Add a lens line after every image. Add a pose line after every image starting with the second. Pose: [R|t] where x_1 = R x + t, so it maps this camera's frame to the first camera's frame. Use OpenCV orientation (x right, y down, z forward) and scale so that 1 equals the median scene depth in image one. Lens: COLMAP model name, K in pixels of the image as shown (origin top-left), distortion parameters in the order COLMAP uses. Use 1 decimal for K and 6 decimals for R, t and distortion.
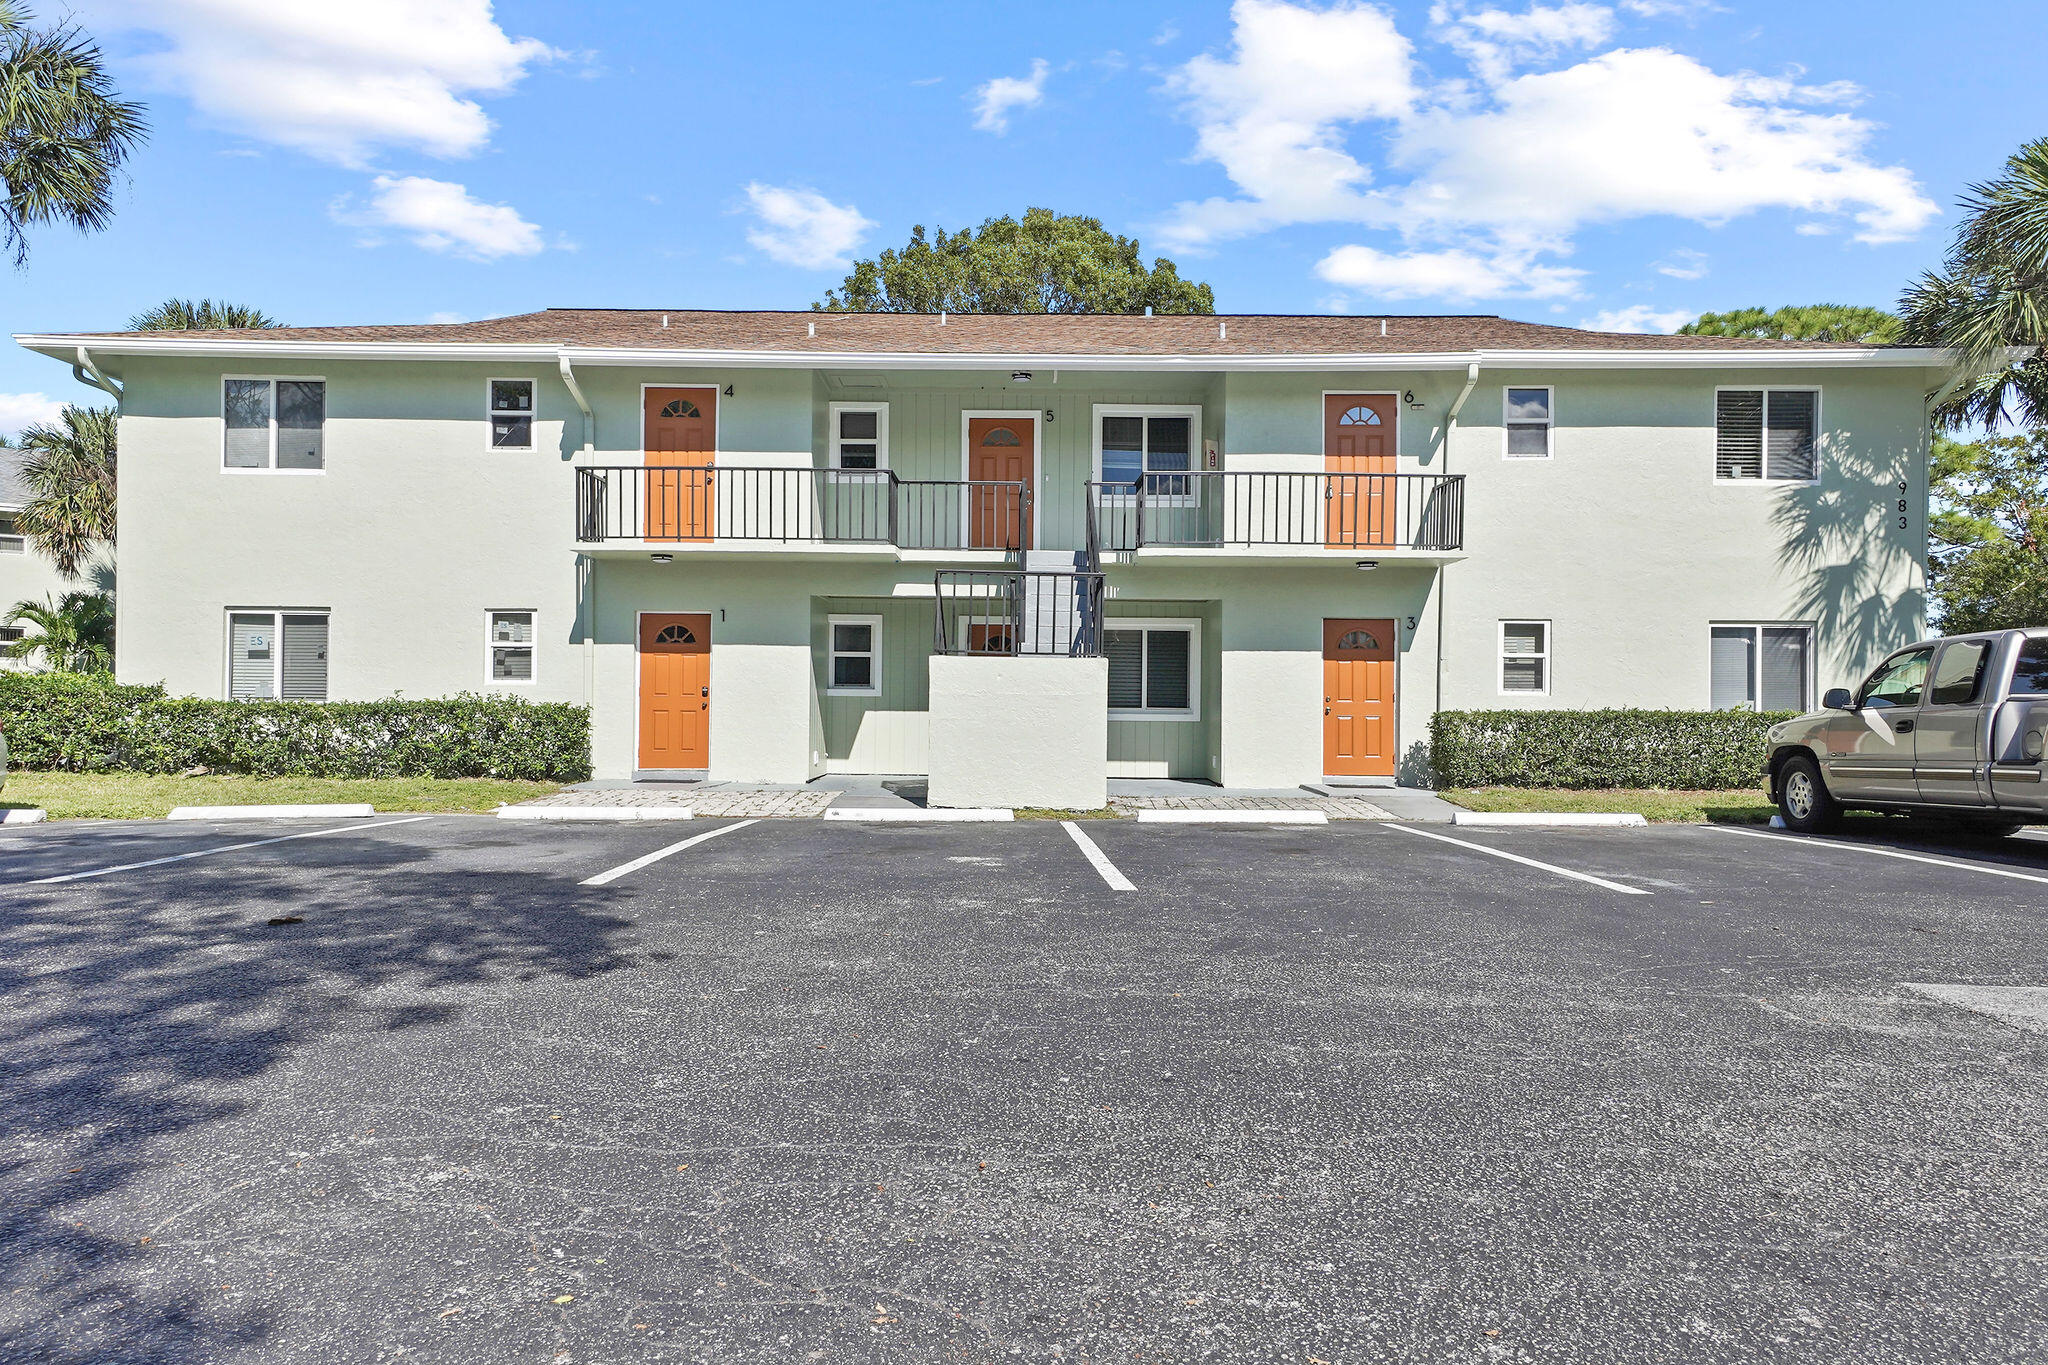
lens RADIAL K [[1345.4, 0, 1024.0], [0, 1345.4, 682.5], [0, 0, 1]] dist [0.007552, 0.025519]
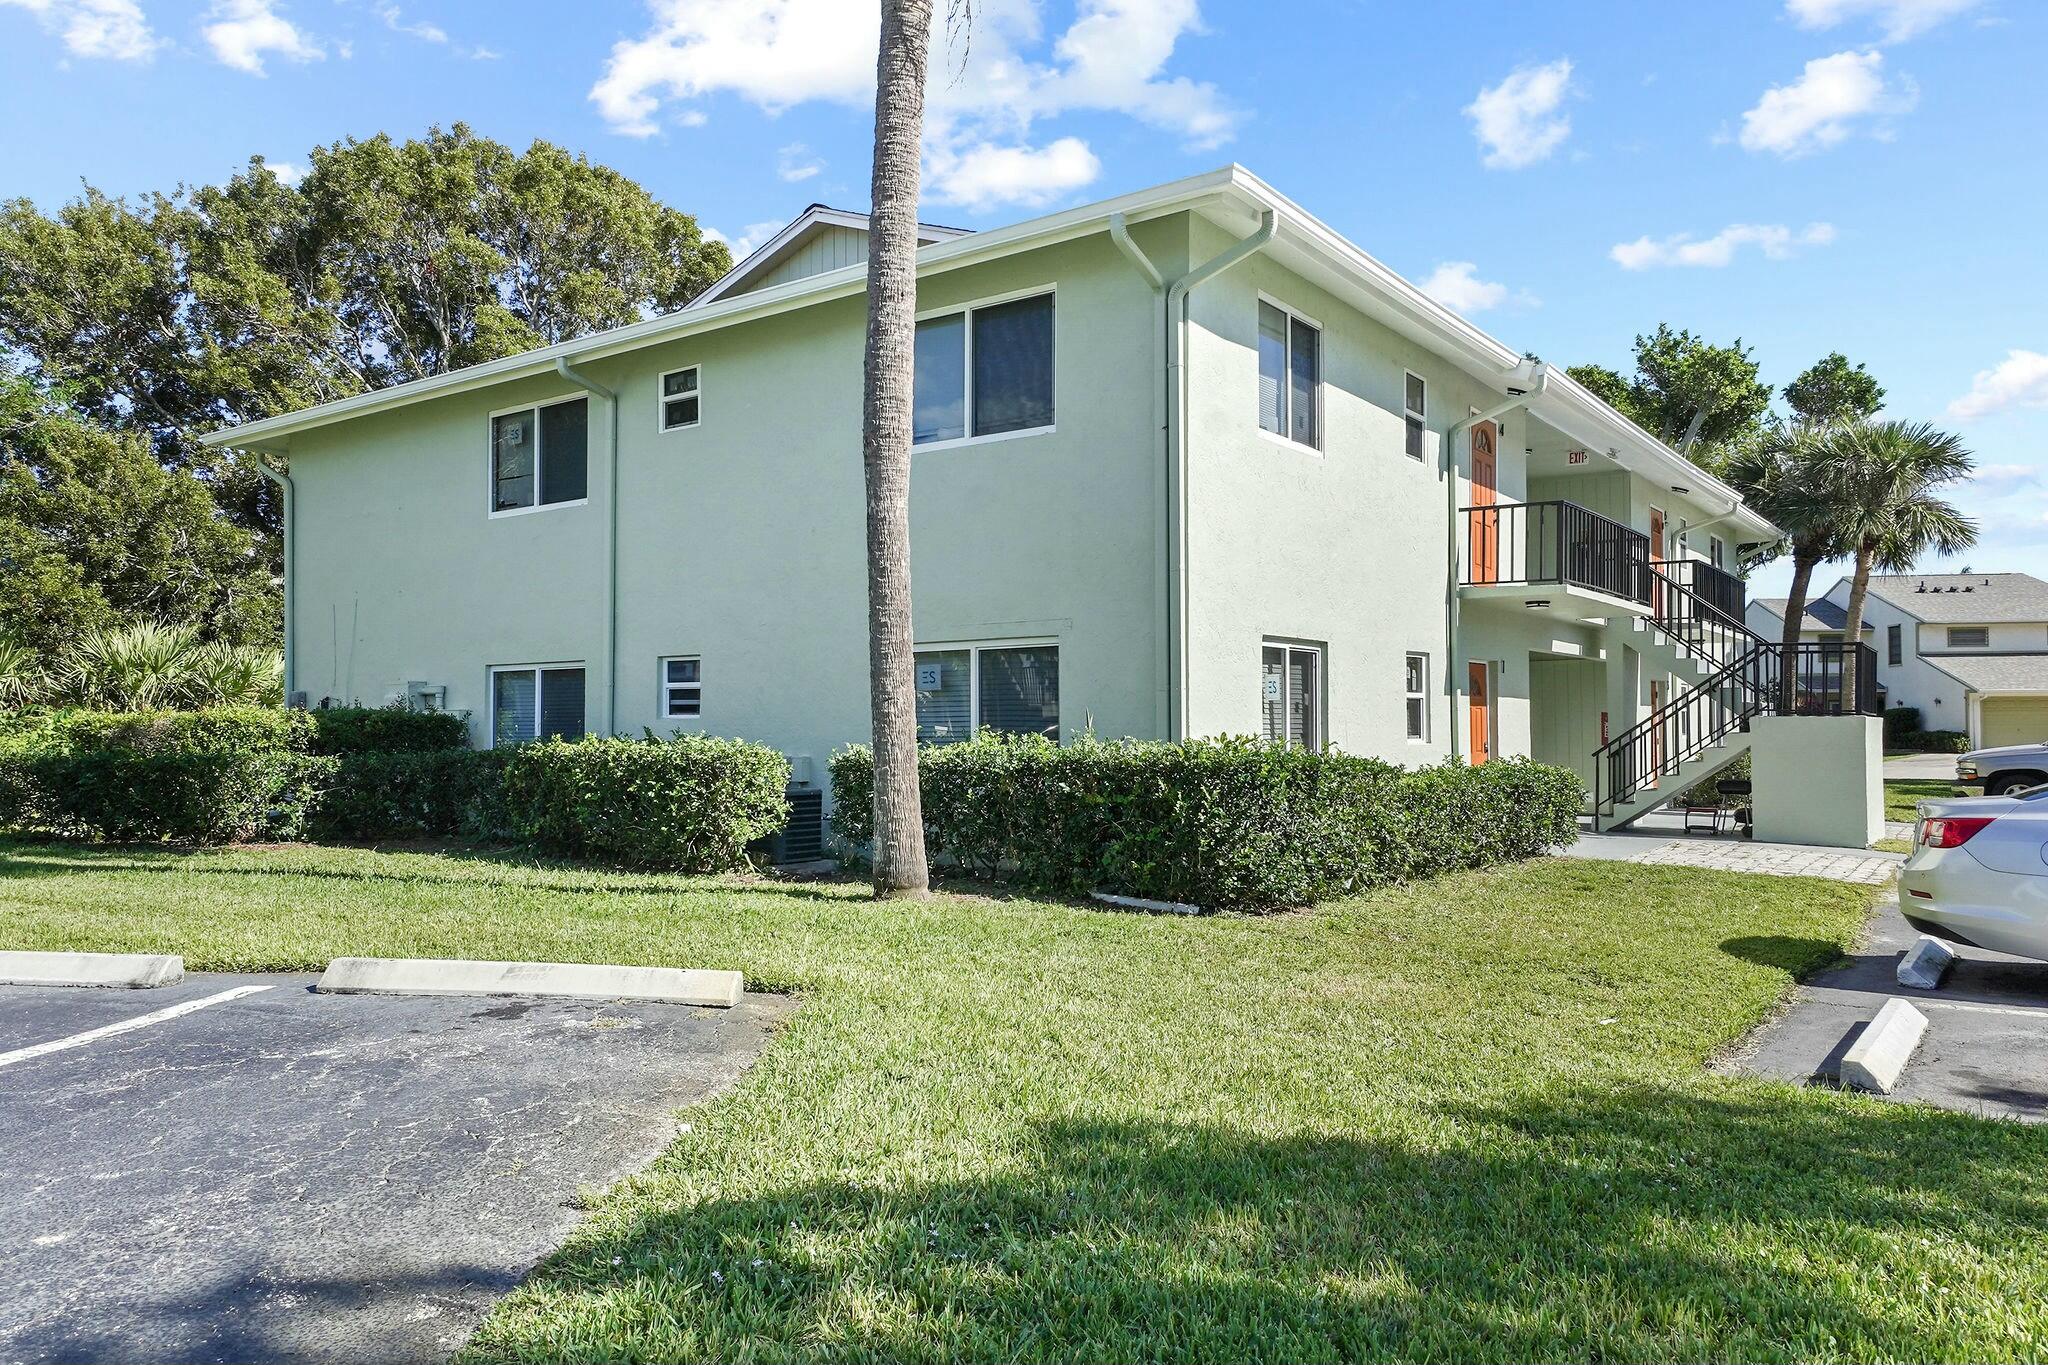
lens RADIAL K [[1345.4, 0, 1024.0], [0, 1345.4, 682.5], [0, 0, 1]] dist [0.007552, 0.025519]
pose [[0.632362, 0.017407, 0.774478, -1.163853], [0.000063, 0.999746, -0.022521, -0.018670], [-0.774673, 0.014291, 0.632200, 0.667310]]
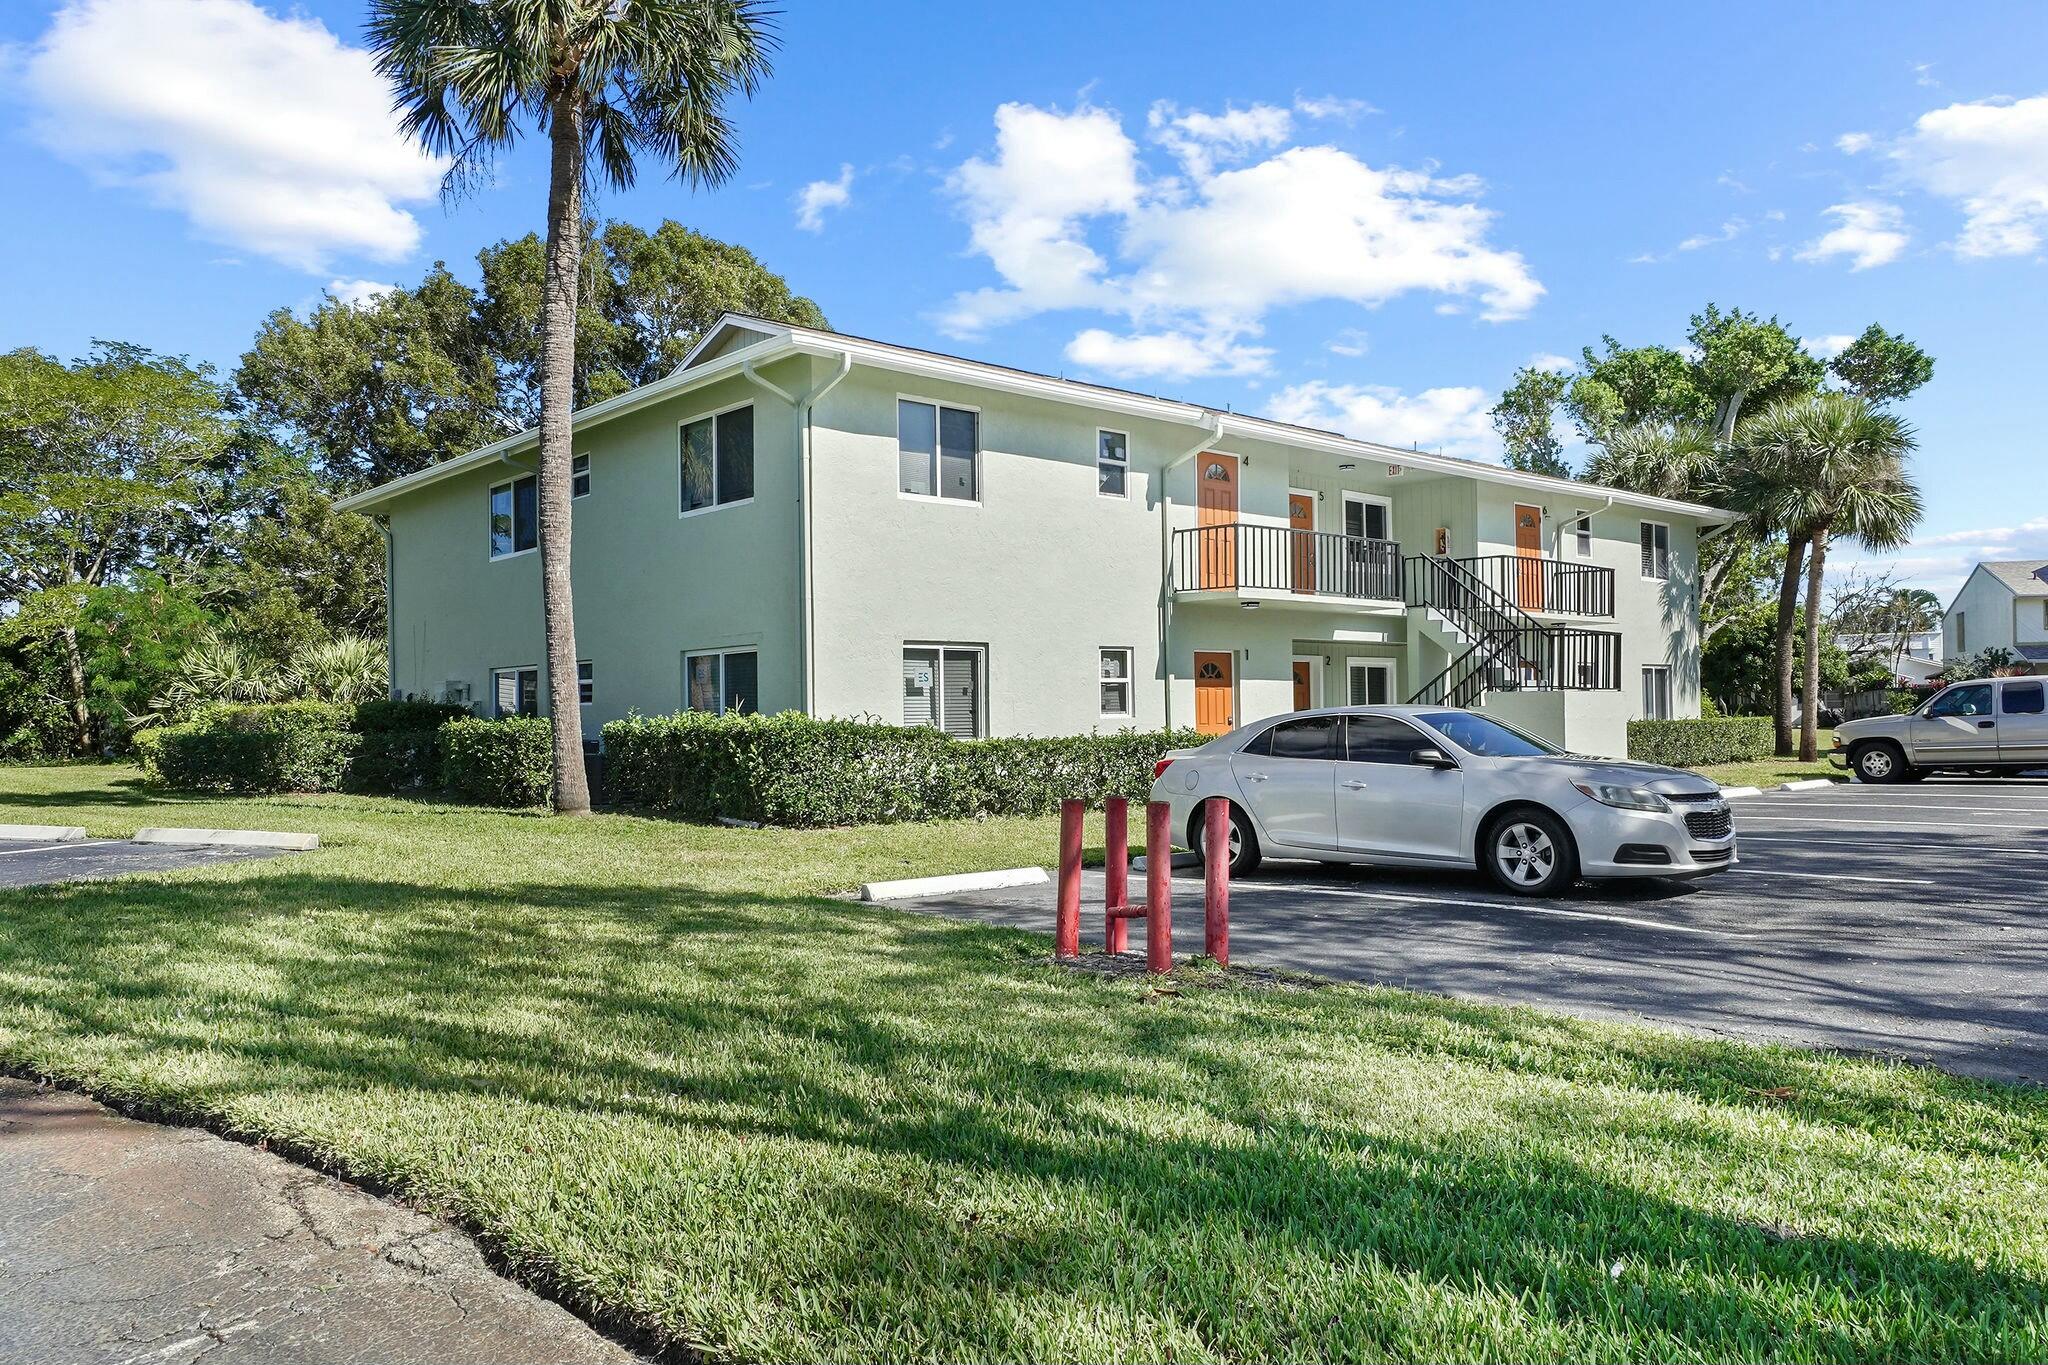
lens RADIAL K [[1345.4, 0, 1024.0], [0, 1345.4, 682.5], [0, 0, 1]] dist [0.007552, 0.025519]
pose [[0.771891, -0.002697, 0.635749, -1.103066], [0.013819, 0.999826, -0.012536, -0.015221], [-0.635605, 0.018462, 0.771794, 0.235293]]
